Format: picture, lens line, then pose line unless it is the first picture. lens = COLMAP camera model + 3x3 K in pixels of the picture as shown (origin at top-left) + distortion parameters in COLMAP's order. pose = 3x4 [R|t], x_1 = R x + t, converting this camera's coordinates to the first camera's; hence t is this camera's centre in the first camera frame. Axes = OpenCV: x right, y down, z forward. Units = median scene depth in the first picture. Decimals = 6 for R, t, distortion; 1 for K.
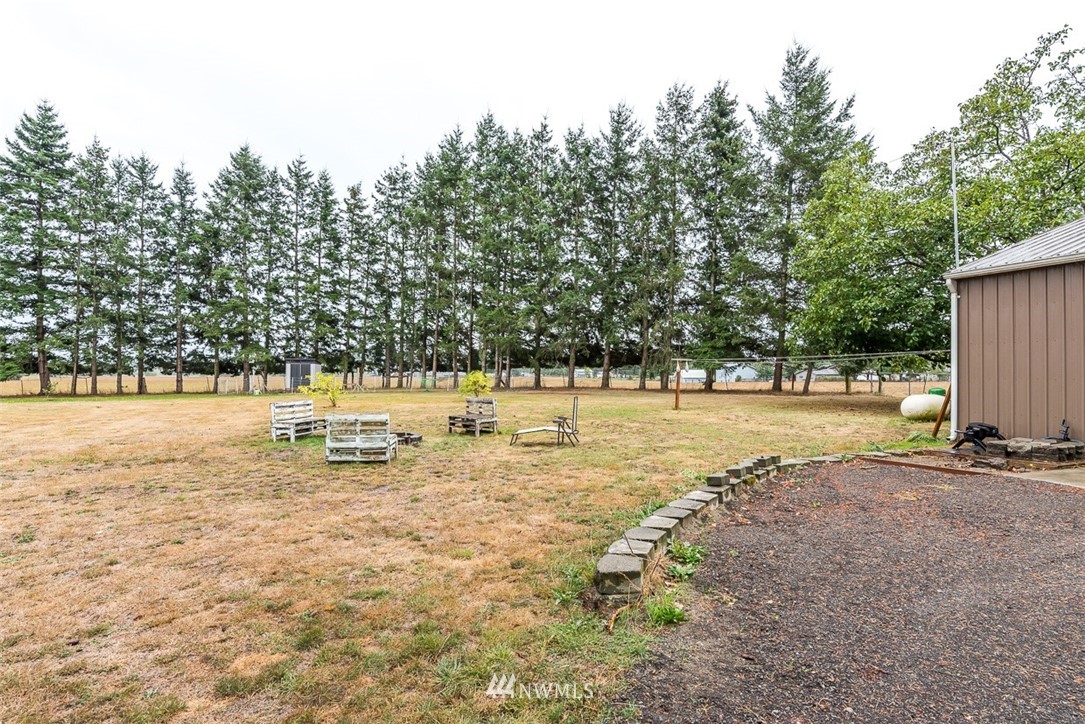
lens RADIAL K [[570.1, 0, 540.3], [0, 570.1, 364.2], [0, 0, 1]] dist [0.014972, 0.000951]
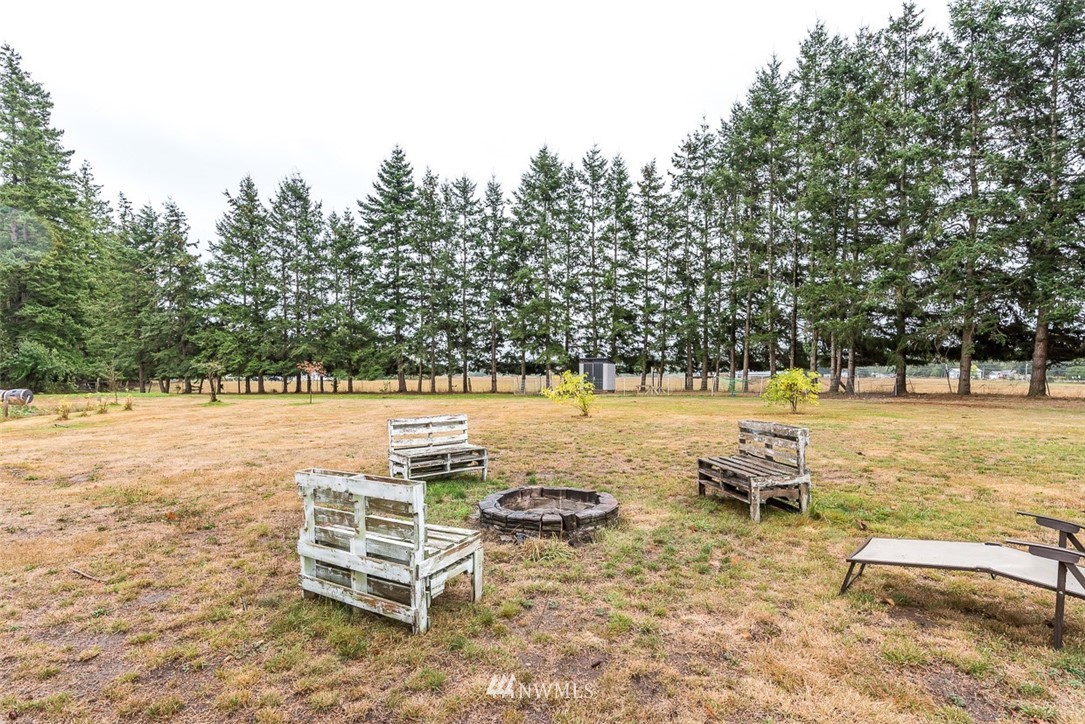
lens RADIAL K [[524.4, 0, 535.3], [0, 524.4, 371.3], [0, 0, 1]] dist [-0.005396, -0.001443]
pose [[0.823575, -0.004989, -0.567186, -0.009483], [0.010688, 0.999920, 0.006724, 0.005282], [0.567107, -0.011600, 0.823563, 0.228846]]
